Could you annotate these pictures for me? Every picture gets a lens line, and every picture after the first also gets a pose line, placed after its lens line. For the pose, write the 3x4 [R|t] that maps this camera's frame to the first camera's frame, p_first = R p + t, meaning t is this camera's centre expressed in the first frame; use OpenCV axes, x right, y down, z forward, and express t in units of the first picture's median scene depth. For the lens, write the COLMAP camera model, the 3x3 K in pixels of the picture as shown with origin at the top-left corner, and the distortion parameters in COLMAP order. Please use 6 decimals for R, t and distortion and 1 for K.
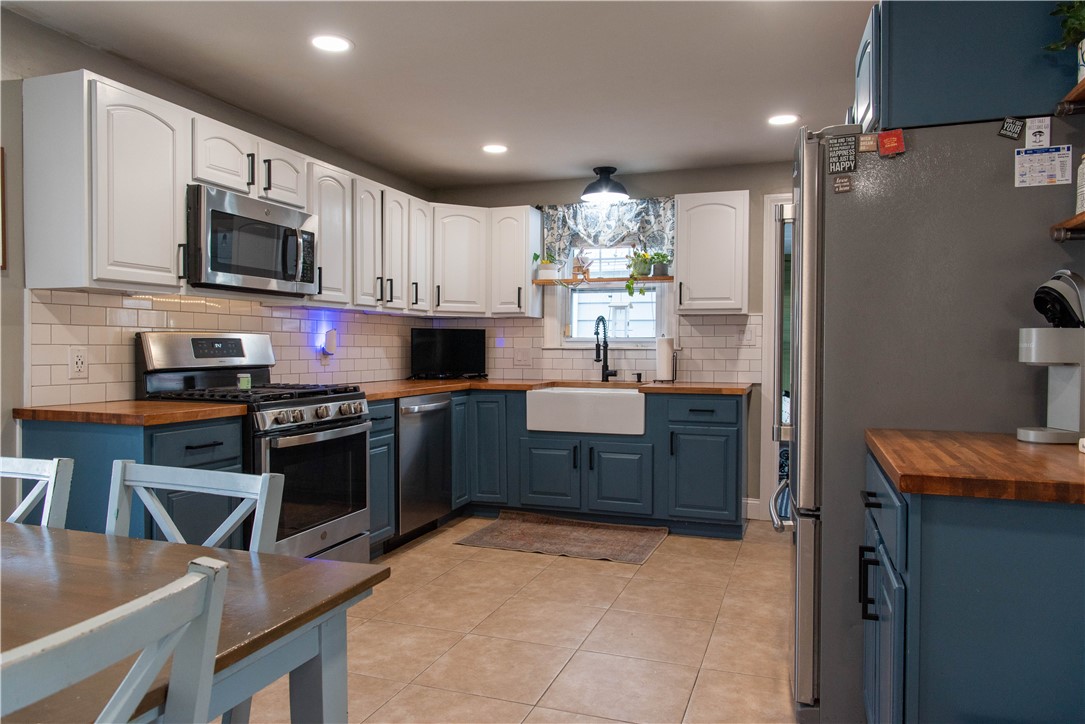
lens RADIAL K [[749.2, 0, 537.2], [0, 749.2, 356.5], [0, 0, 1]] dist [0.007049, -0.005467]
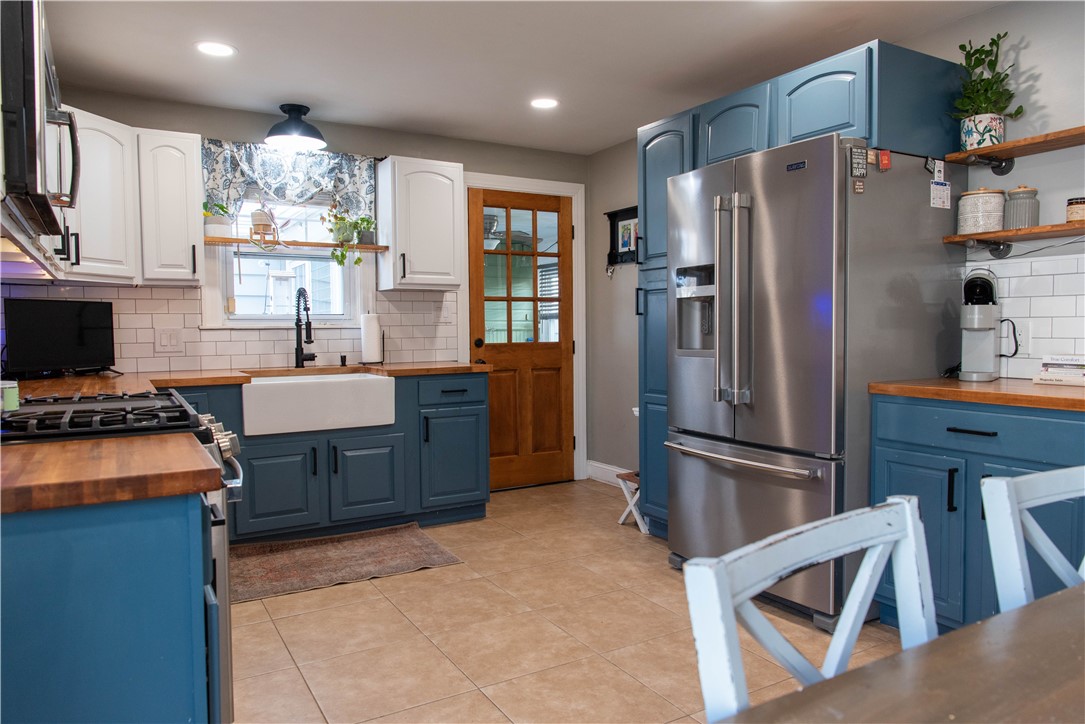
lens RADIAL K [[749.2, 0, 545.0], [0, 749.2, 357.1], [0, 0, 1]] dist [0.007049, -0.005467]
pose [[0.626163, -0.042057, 0.778557, -0.438652], [0.021414, 0.999095, 0.036748, -0.003110], [-0.779398, -0.006339, 0.626497, 0.310156]]
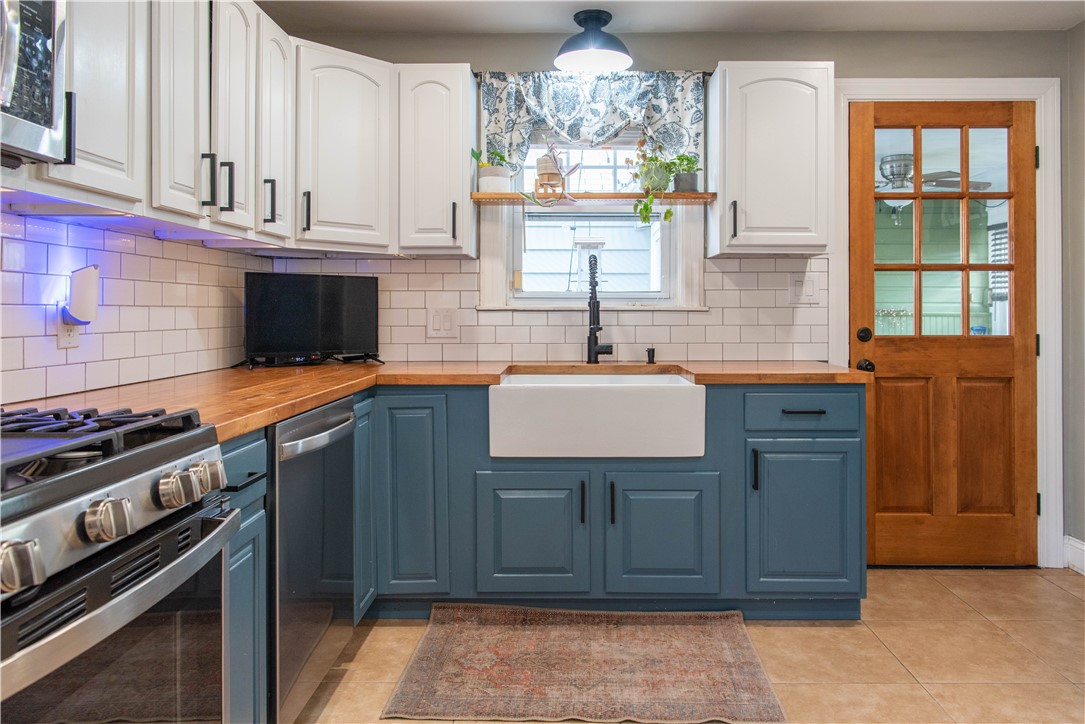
lens RADIAL K [[749.2, 0, 561.4], [0, 749.2, 304.2], [0, 0, 1]] dist [0.007049, -0.005467]
pose [[0.940376, -0.000882, 0.340136, -0.162156], [0.007586, 0.999802, -0.018382, -0.003987], [-0.340053, 0.019867, 0.940197, 0.494227]]
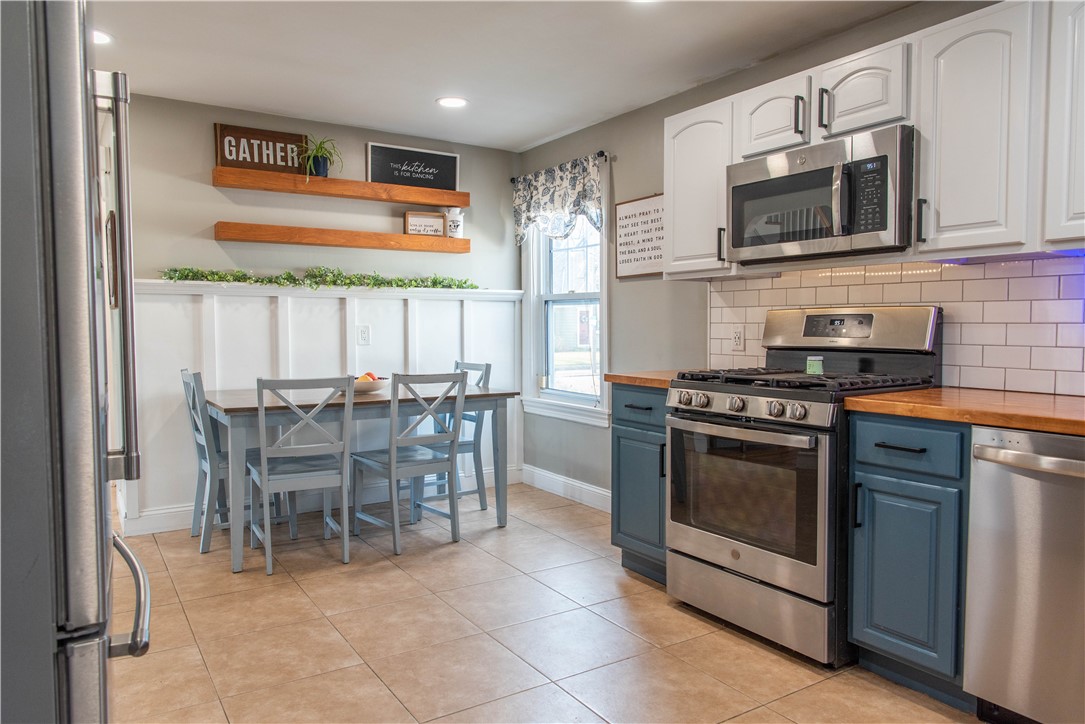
lens RADIAL K [[749.2, 0, 545.7], [0, 749.2, 365.1], [0, 0, 1]] dist [0.007049, -0.005467]
pose [[-0.594301, 0.038765, -0.803308, 0.369347], [-0.013775, 0.998200, 0.058361, -0.009447], [0.804125, 0.045750, -0.592697, 0.989749]]
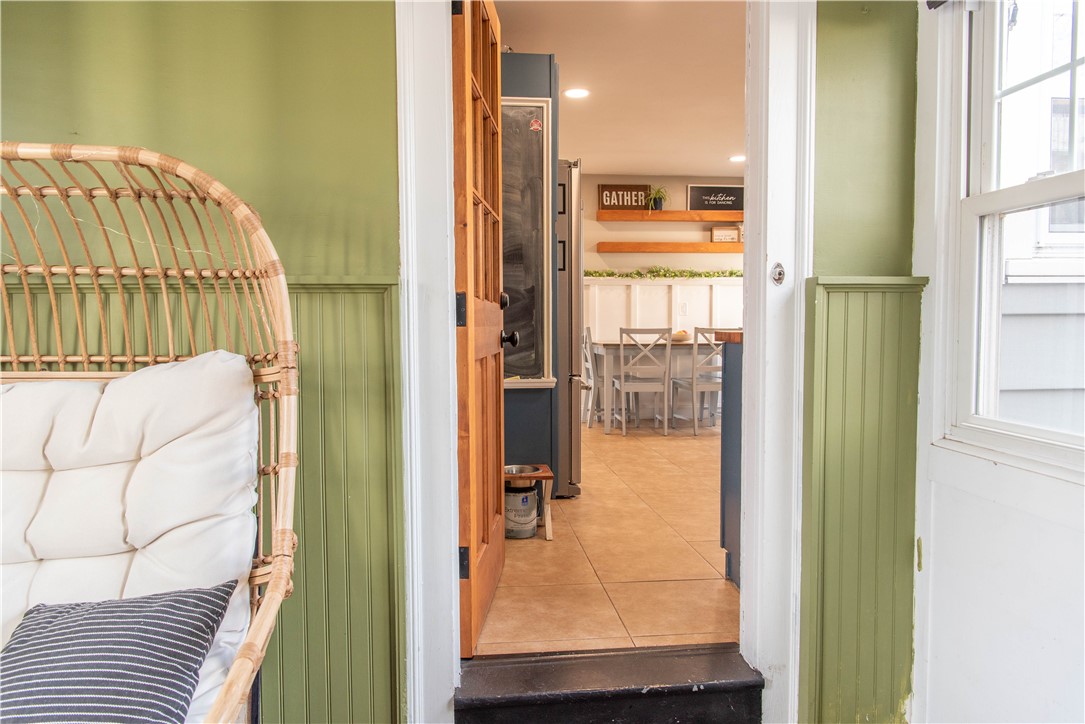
lens RADIAL K [[749.2, 0, 545.6], [0, 749.2, 365.4], [0, 0, 1]] dist [0.007049, -0.005467]
pose [[-0.887498, 0.026619, -0.460042, 0.687050], [-0.004559, 0.997774, 0.066529, 0.028036], [0.460789, 0.061142, -0.885401, 1.462377]]
